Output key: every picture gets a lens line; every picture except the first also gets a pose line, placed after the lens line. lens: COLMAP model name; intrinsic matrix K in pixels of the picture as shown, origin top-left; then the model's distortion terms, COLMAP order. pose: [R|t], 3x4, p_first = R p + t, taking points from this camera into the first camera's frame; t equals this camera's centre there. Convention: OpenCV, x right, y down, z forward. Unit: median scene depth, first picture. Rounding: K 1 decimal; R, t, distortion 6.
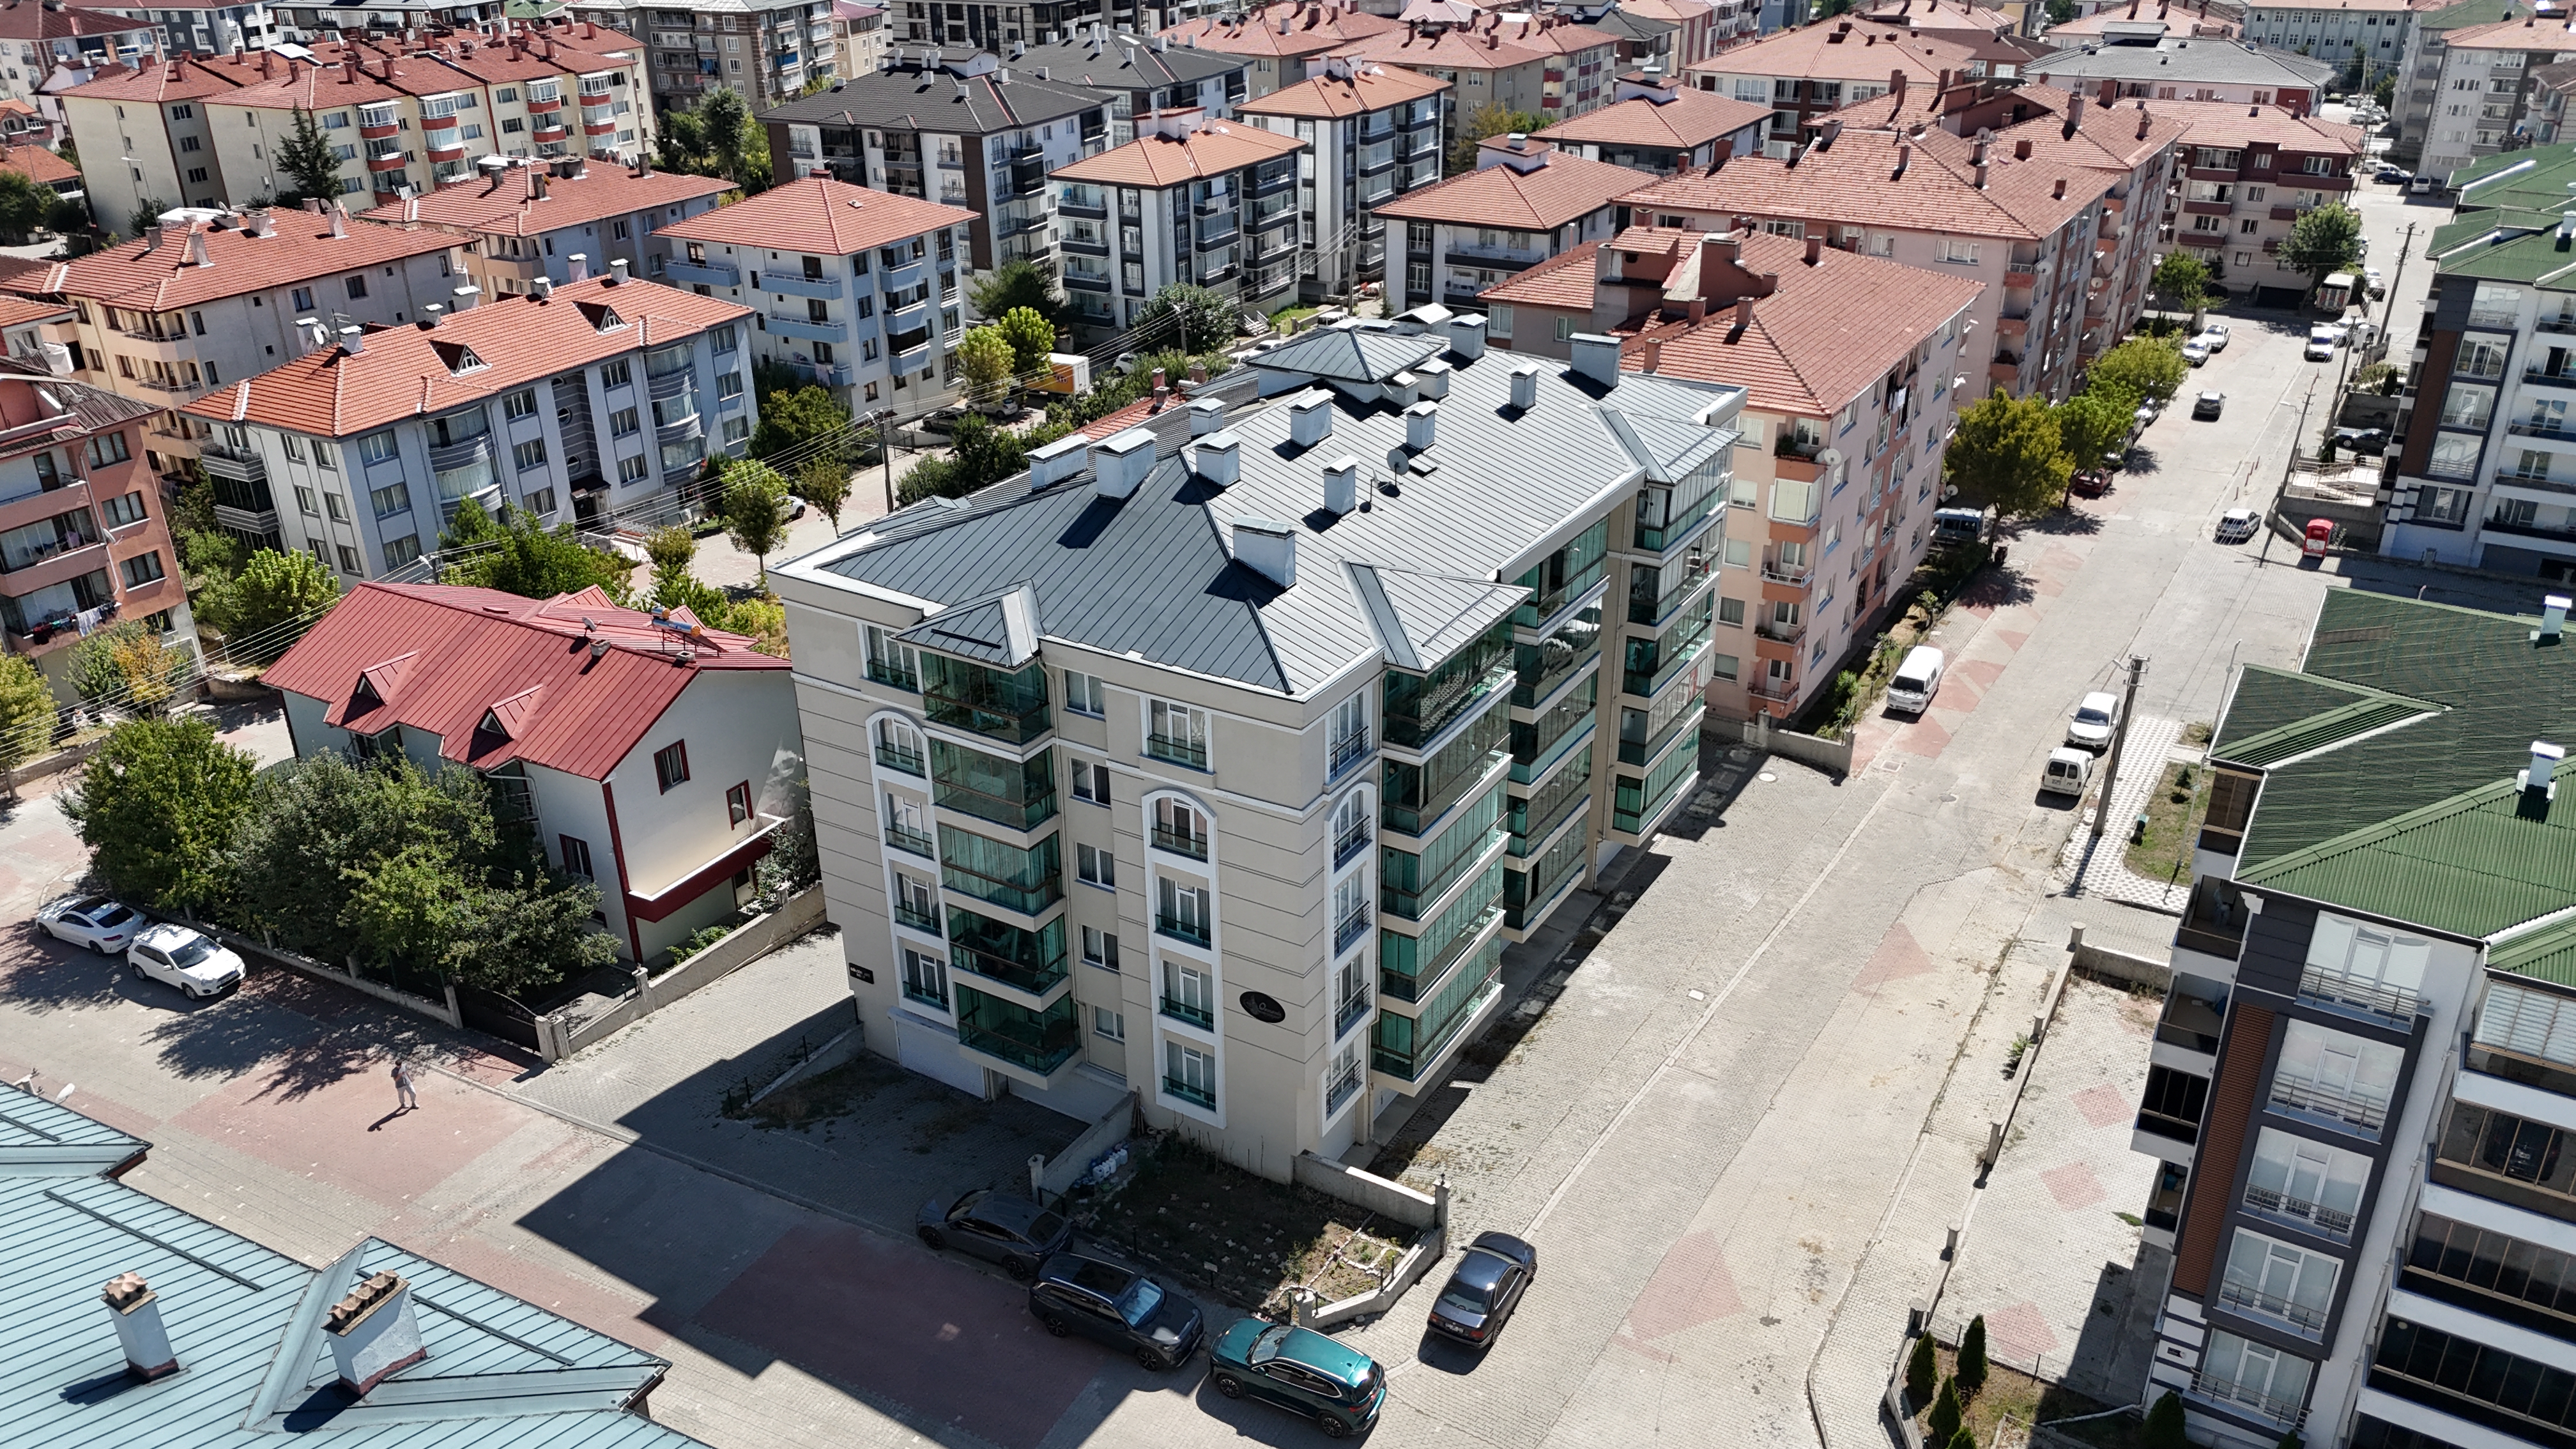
lens RADIAL K [[1896.1, 0, 1293.0], [0, 1896.1, 714.0], [0, 0, 1]] dist [0.072853, -0.066528]
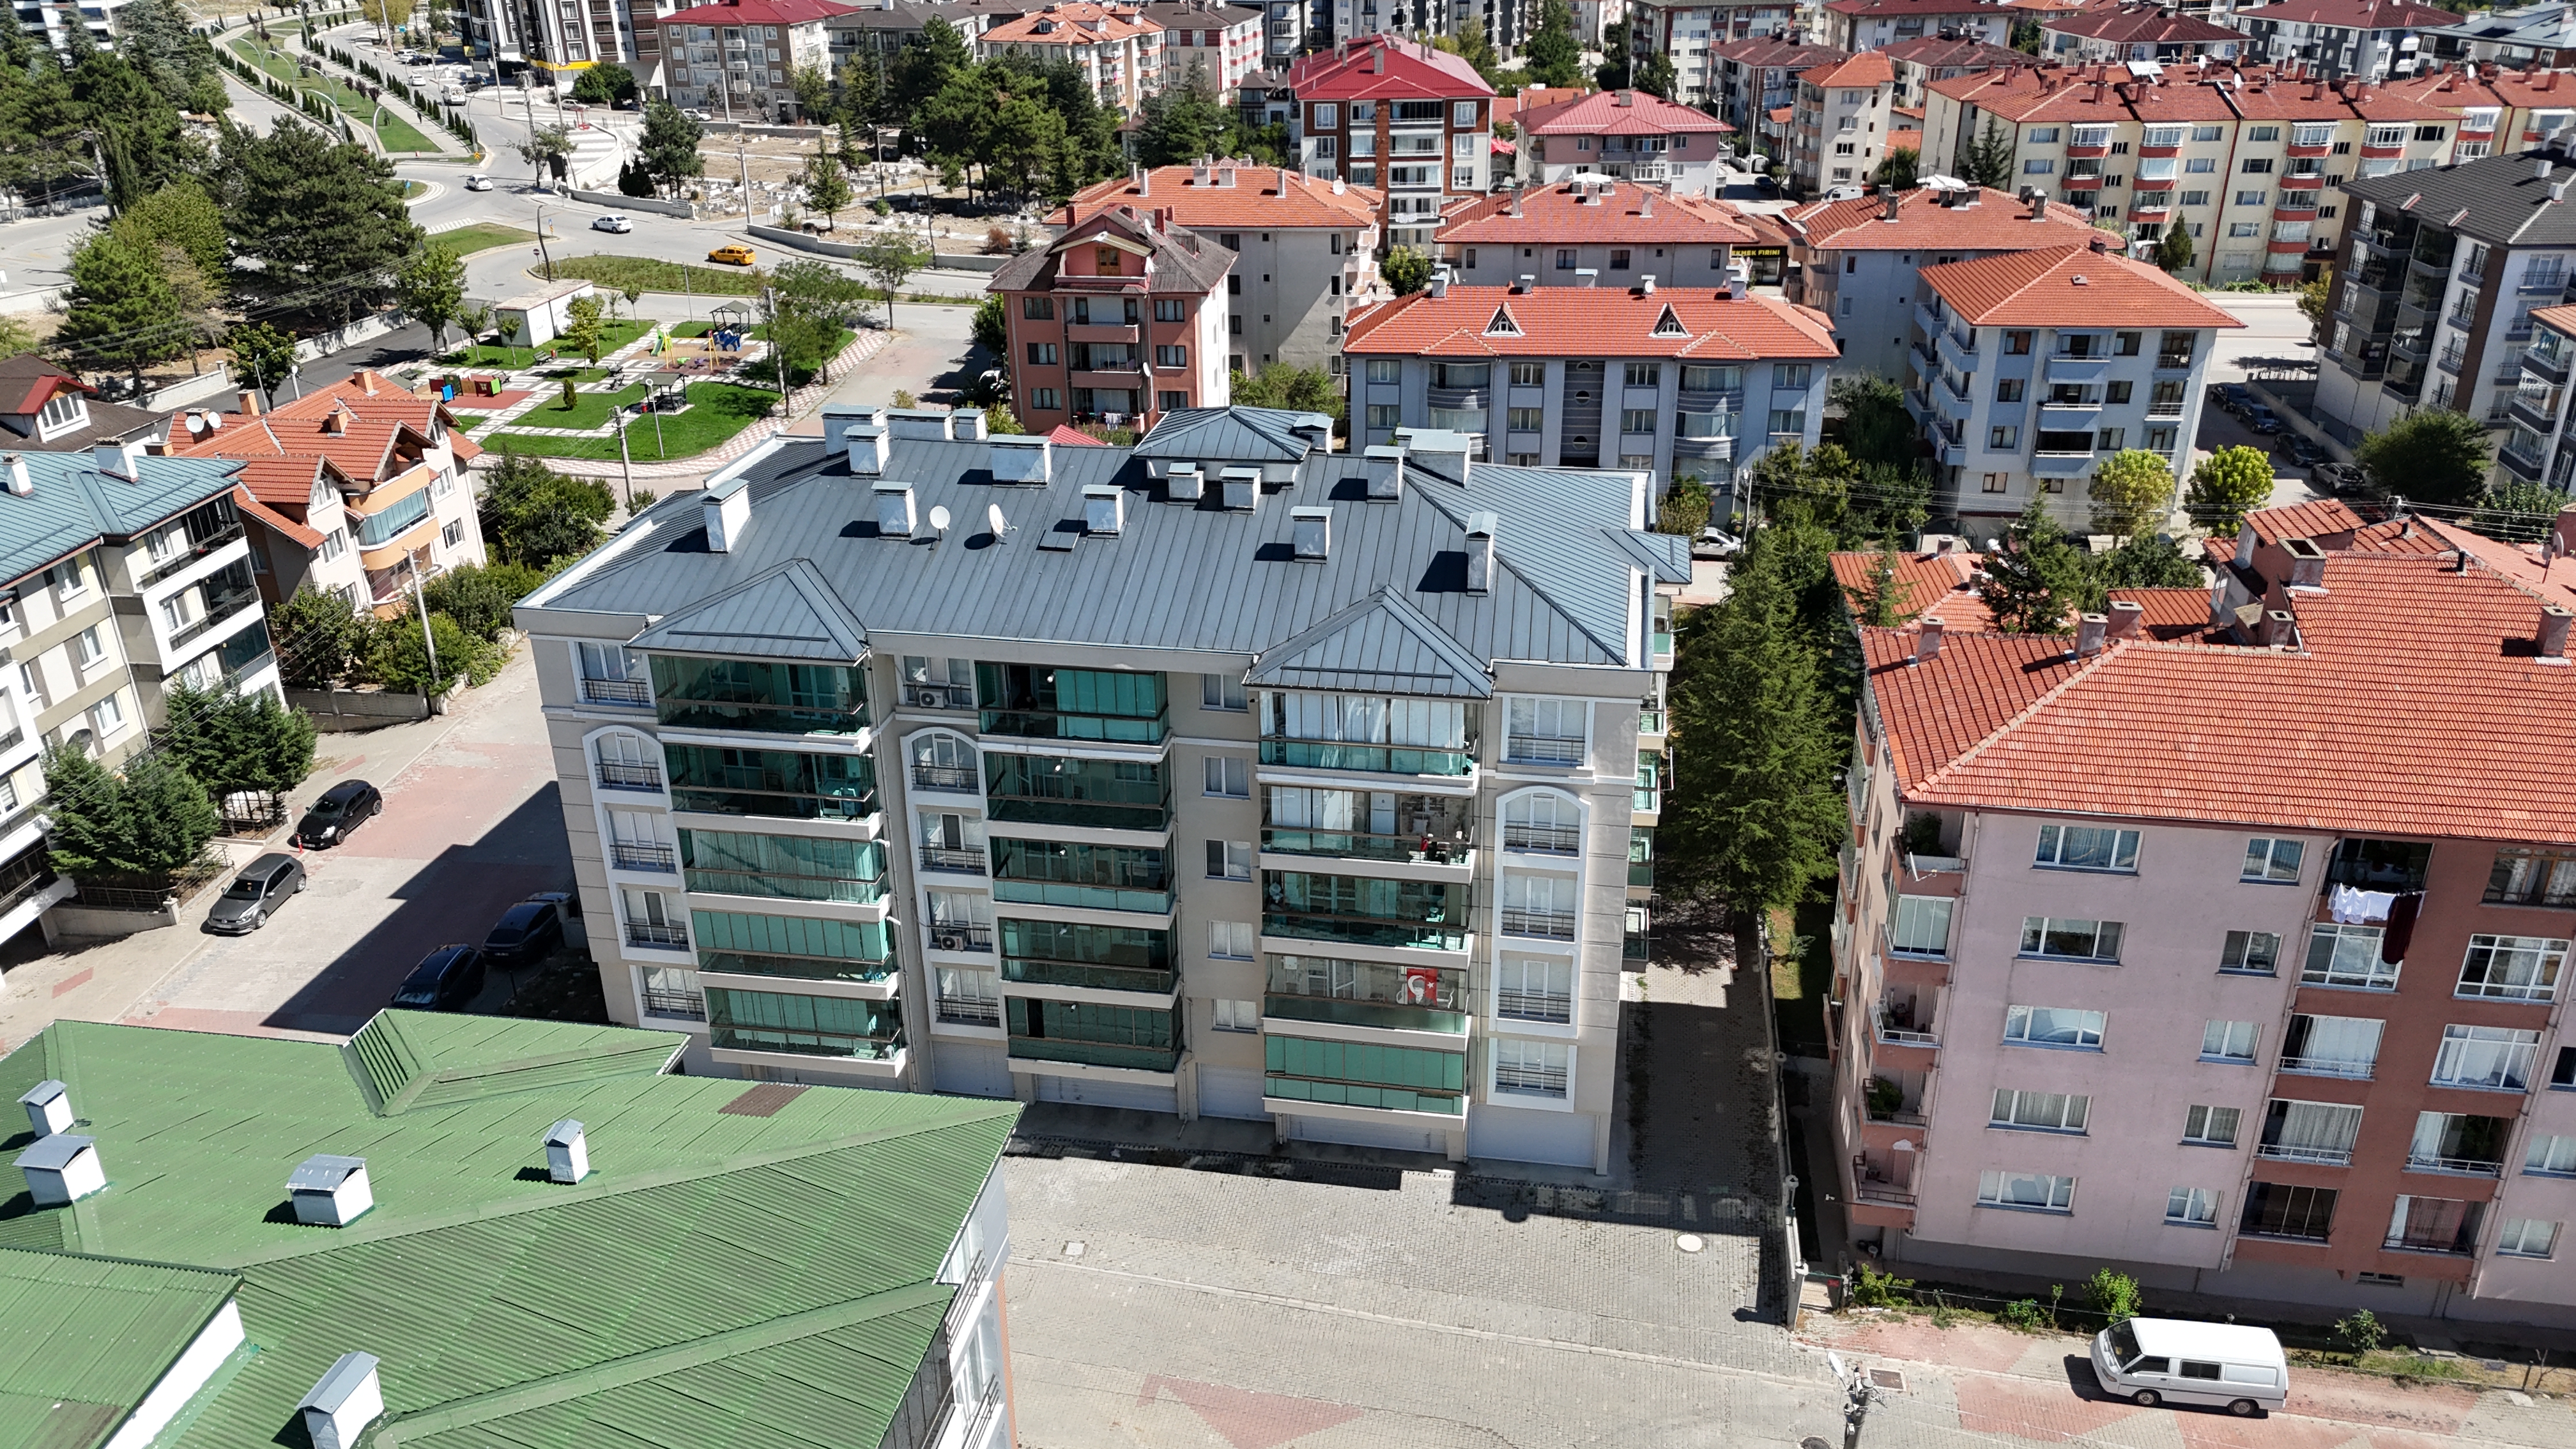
lens RADIAL K [[1896.1, 0, 1292.1], [0, 1896.1, 720.4], [0, 0, 1]] dist [0.072853, -0.066528]
pose [[0.366902, 0.388814, -0.845108, 0.834749], [-0.391312, 0.888687, 0.238976, -0.286753], [0.843954, 0.243020, 0.478209, 0.599026]]
